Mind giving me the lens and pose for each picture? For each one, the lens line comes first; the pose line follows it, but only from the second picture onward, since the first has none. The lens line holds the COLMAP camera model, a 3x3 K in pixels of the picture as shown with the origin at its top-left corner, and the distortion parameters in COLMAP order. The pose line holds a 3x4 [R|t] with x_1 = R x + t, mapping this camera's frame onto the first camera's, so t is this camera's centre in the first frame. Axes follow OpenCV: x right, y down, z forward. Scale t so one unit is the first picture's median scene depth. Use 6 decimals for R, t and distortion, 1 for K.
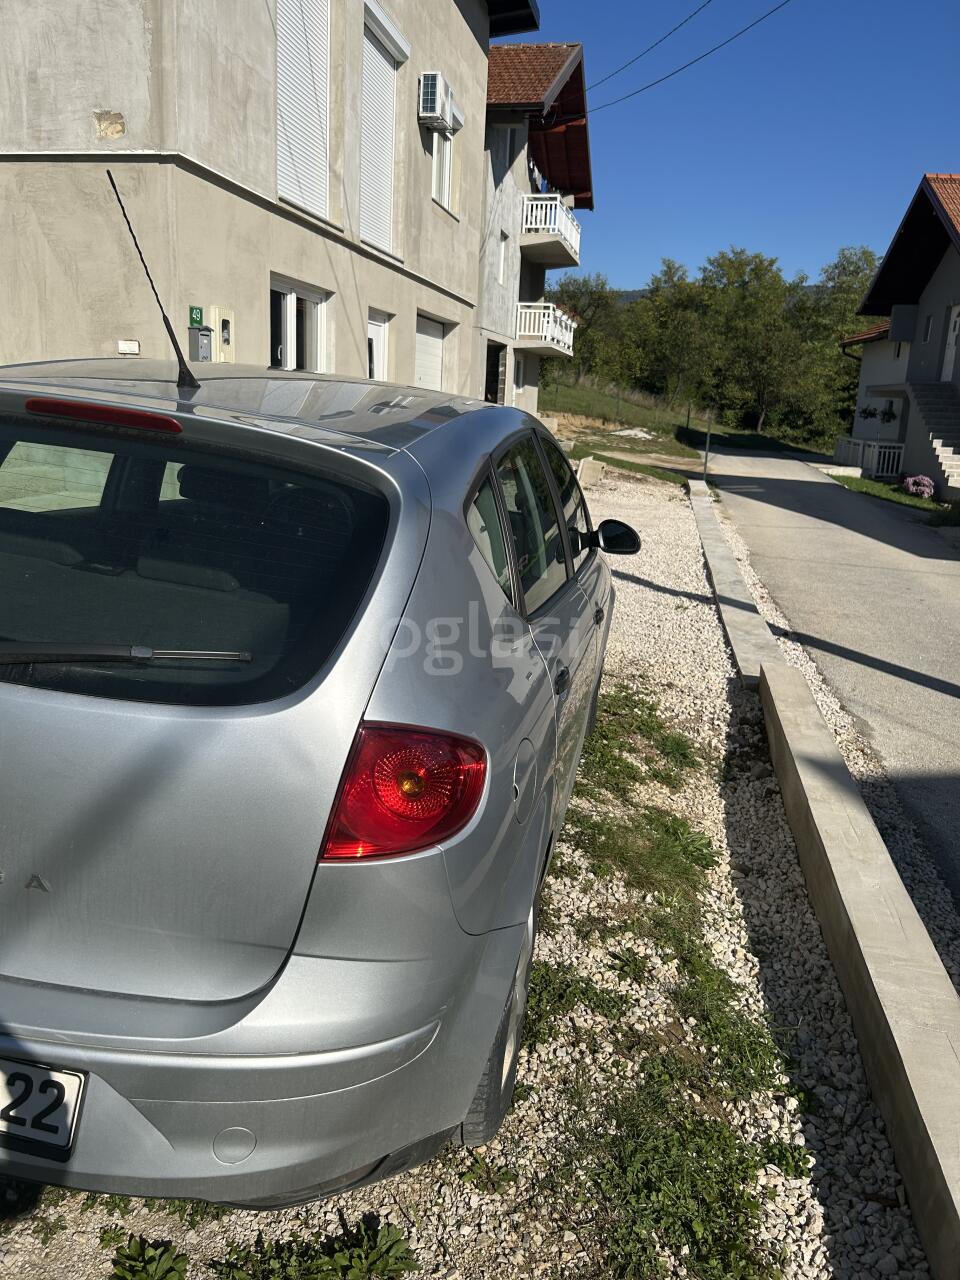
lens RADIAL K [[1001.4, 0, 486.7], [0, 1001.4, 636.8], [0, 0, 1]] dist [0.009898, -0.008786]
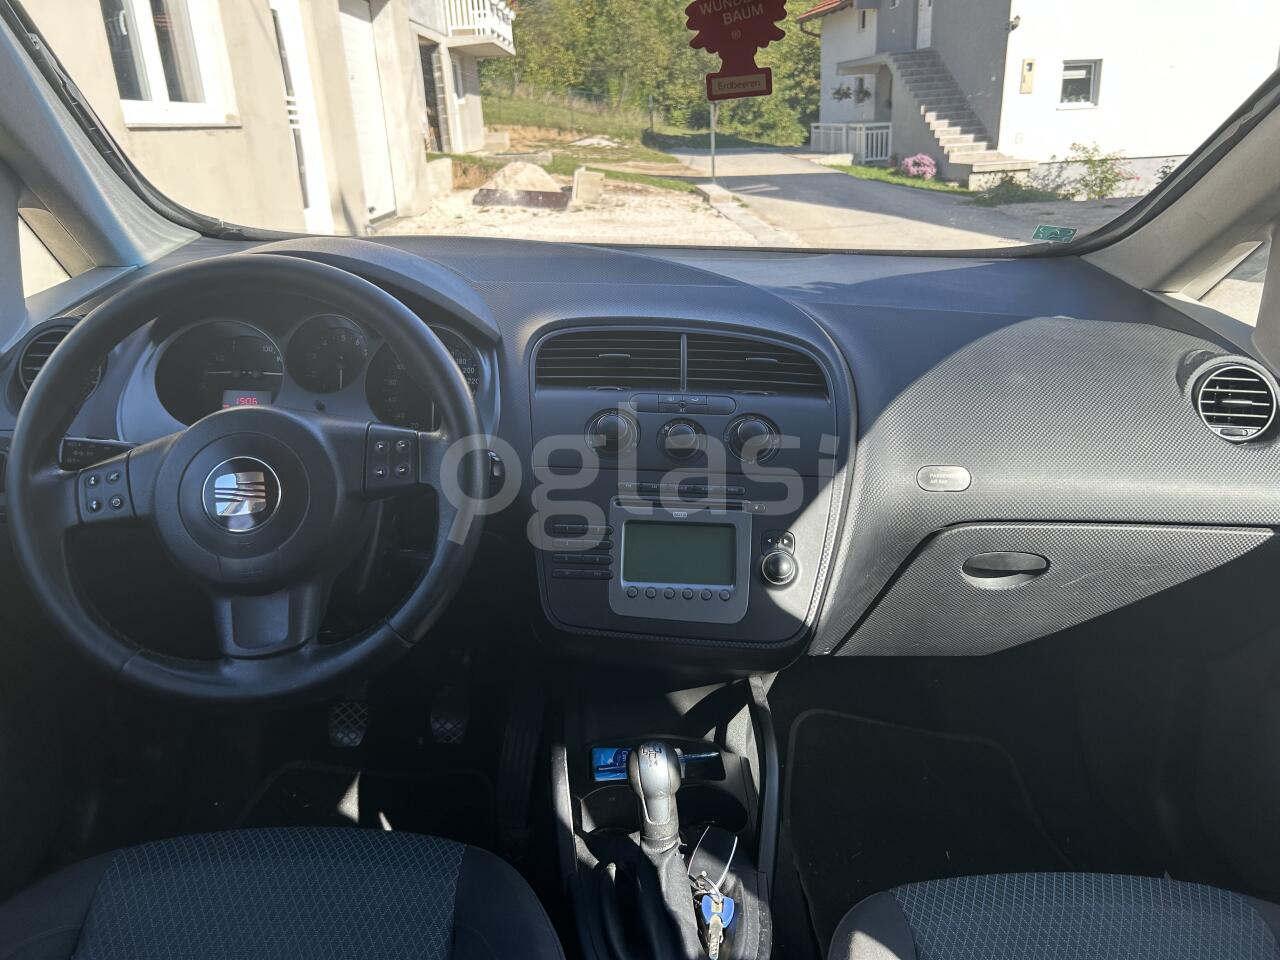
lens RADIAL K [[1001.4, 0, 640.0], [0, 1001.4, 480.0], [0, 0, 1]] dist [0.009898, -0.008786]
pose [[0.970380, -0.162633, 0.178644, -0.021683], [0.141747, 0.982092, 0.124110, -0.017895], [-0.195629, -0.095112, 0.976055, 0.121084]]
